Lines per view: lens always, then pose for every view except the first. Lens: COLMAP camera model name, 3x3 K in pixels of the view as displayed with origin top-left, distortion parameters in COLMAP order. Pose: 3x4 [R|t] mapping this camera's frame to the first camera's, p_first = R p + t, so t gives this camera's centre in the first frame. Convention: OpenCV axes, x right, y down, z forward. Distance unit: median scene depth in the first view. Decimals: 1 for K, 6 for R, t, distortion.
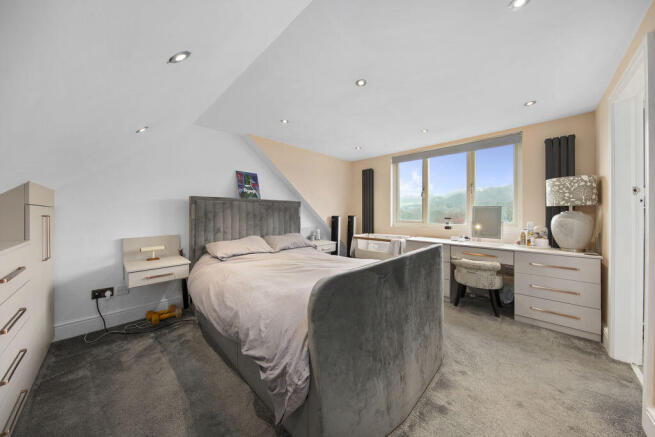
lens RADIAL K [[217.5, 0, 324.7], [0, 217.5, 213.1], [0, 0, 1]] dist [0.000569, 0.000014]
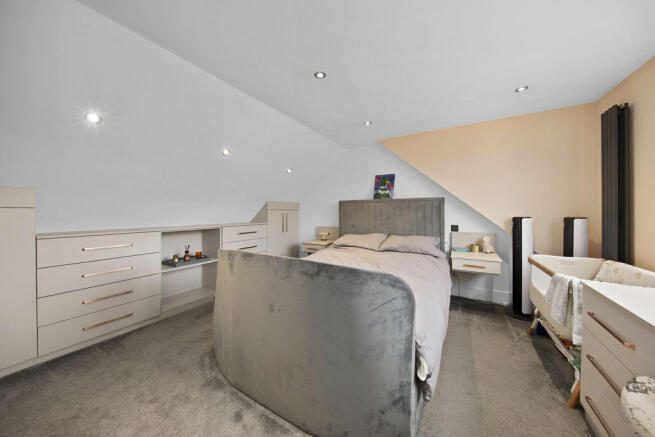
lens RADIAL K [[217.5, 0, 328.0], [0, 217.5, 216.4], [0, 0, 1]] dist [0.000569, 0.000014]
pose [[0.230557, 0.022110, -0.972808, 0.630872], [0.007657, 0.999670, 0.024535, -0.009036], [0.973029, -0.013106, 0.230312, 0.475493]]
